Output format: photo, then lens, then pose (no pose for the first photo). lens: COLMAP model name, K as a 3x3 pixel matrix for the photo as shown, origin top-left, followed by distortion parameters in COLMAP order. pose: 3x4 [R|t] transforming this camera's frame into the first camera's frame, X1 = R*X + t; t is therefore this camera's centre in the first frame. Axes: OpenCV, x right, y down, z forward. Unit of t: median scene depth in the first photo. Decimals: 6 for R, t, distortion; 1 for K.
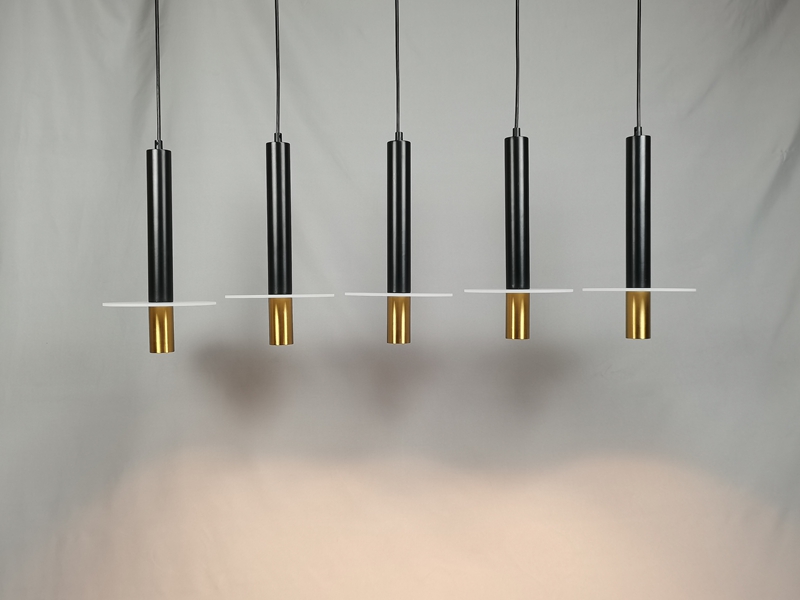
lens RADIAL K [[766.8, 0, 403.3], [0, 766.8, 300.2], [0, 0, 1]] dist [0.015571, 0.000000]
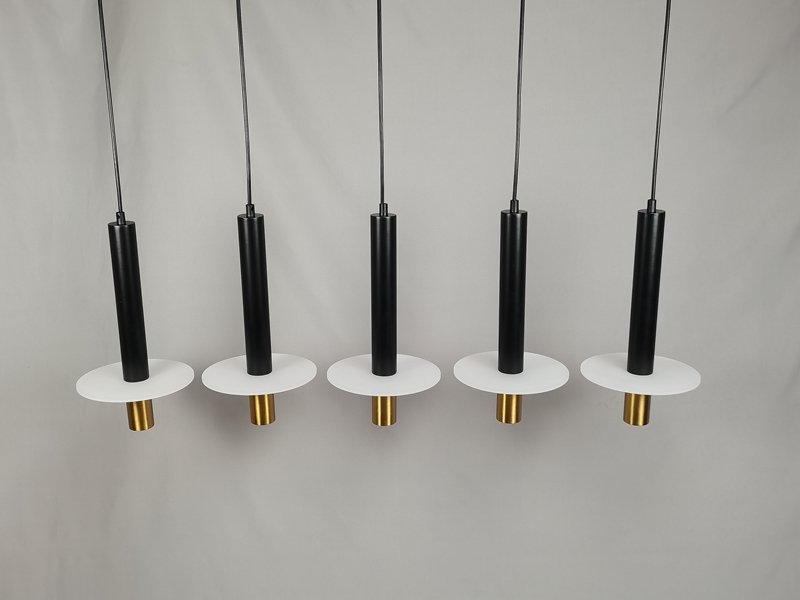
lens RADIAL K [[824.4, 0, 398.4], [0, 824.4, 307.4], [0, 0, 1]] dist [0.025920, 0.000000]
pose [[0.999139, 0.009830, -0.040297, 0.049469], [0.000455, 0.968857, 0.247622, -0.323896], [0.041476, -0.247427, 0.968018, 0.033225]]
